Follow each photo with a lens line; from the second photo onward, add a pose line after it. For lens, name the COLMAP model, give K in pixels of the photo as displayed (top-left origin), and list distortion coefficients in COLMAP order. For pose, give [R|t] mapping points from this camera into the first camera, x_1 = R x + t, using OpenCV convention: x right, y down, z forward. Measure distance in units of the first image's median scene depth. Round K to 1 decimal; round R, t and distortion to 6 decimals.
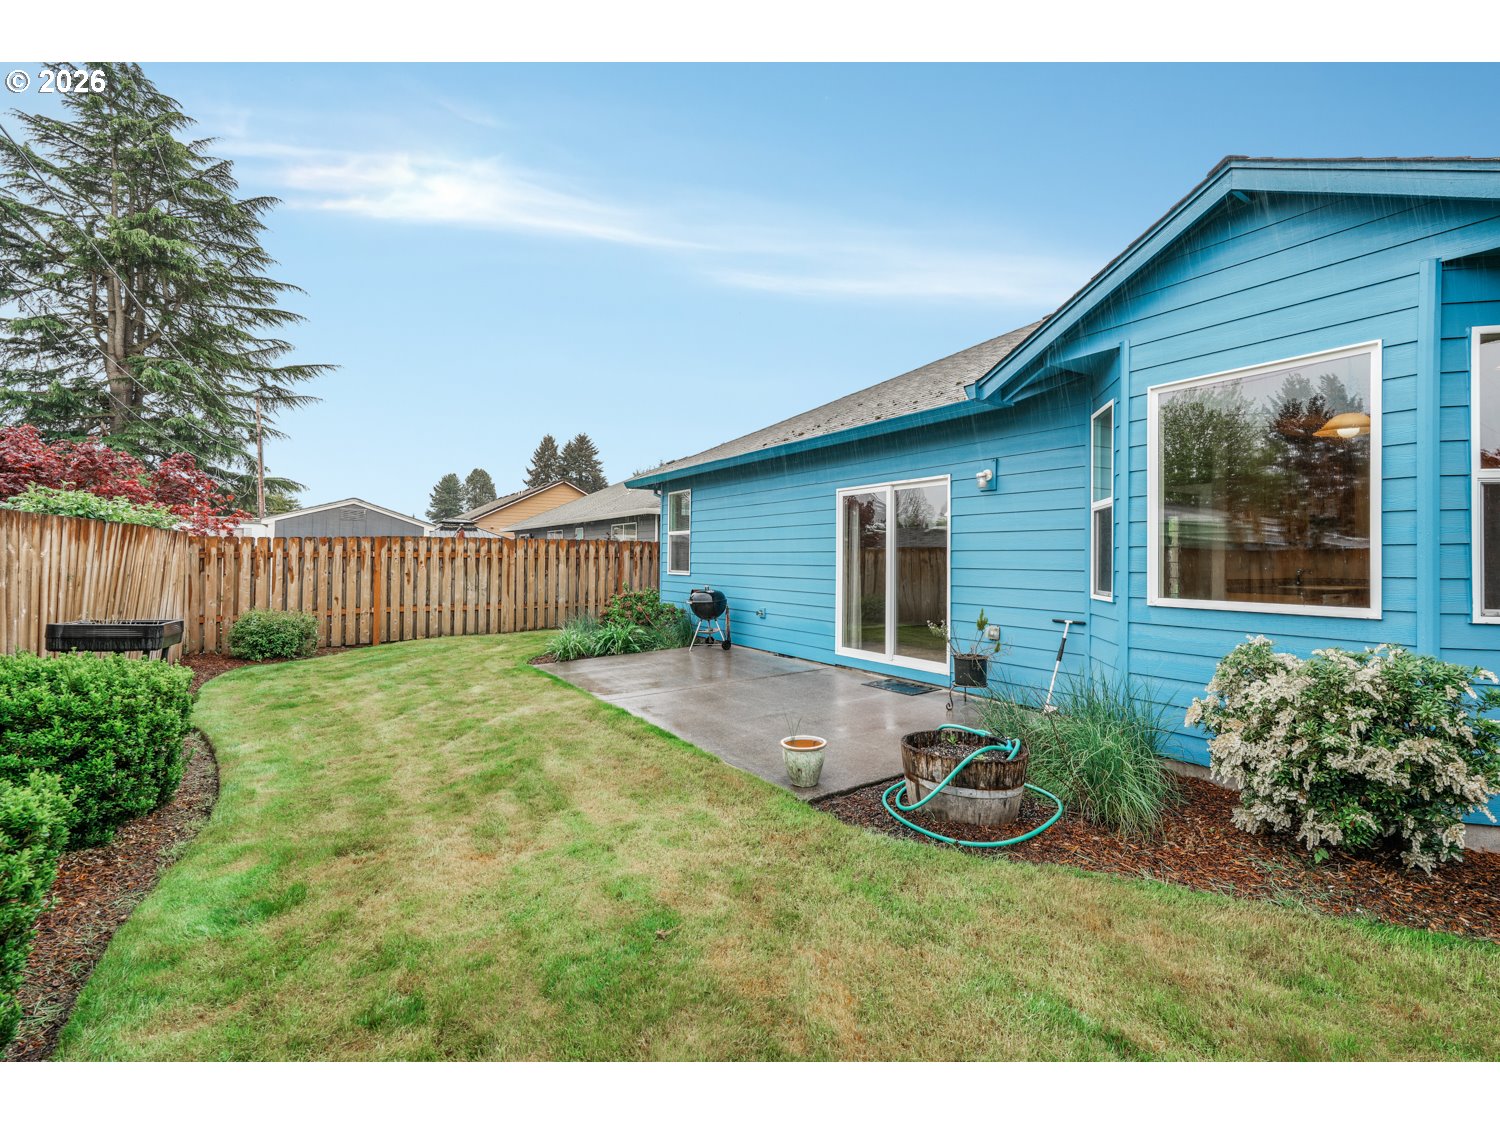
lens RADIAL K [[665.1, 0, 759.1], [0, 665.1, 559.4], [0, 0, 1]] dist [0.000484, 0.000457]
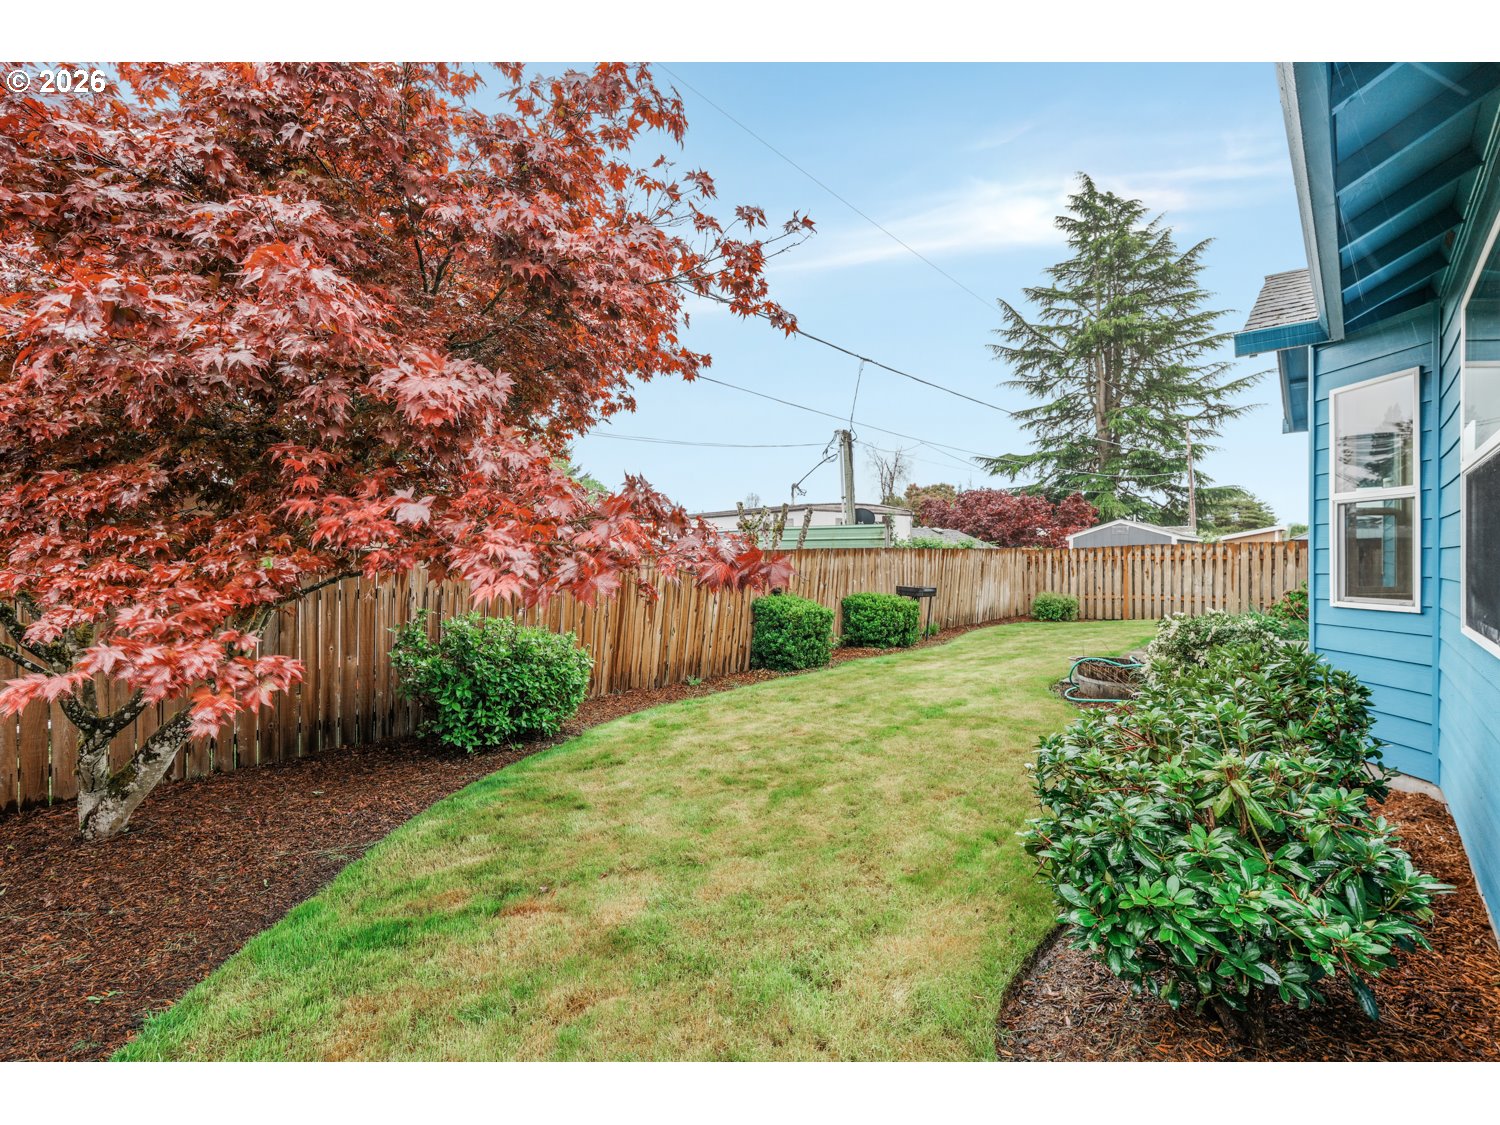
lens RADIAL K [[665.1, 0, 759.1], [0, 665.1, 559.4], [0, 0, 1]] dist [0.000484, 0.000457]
pose [[0.263923, -0.012709, -0.964460, 0.547378], [0.011822, 0.999881, -0.009940, -0.000019], [0.964471, -0.008778, 0.264041, -0.127982]]
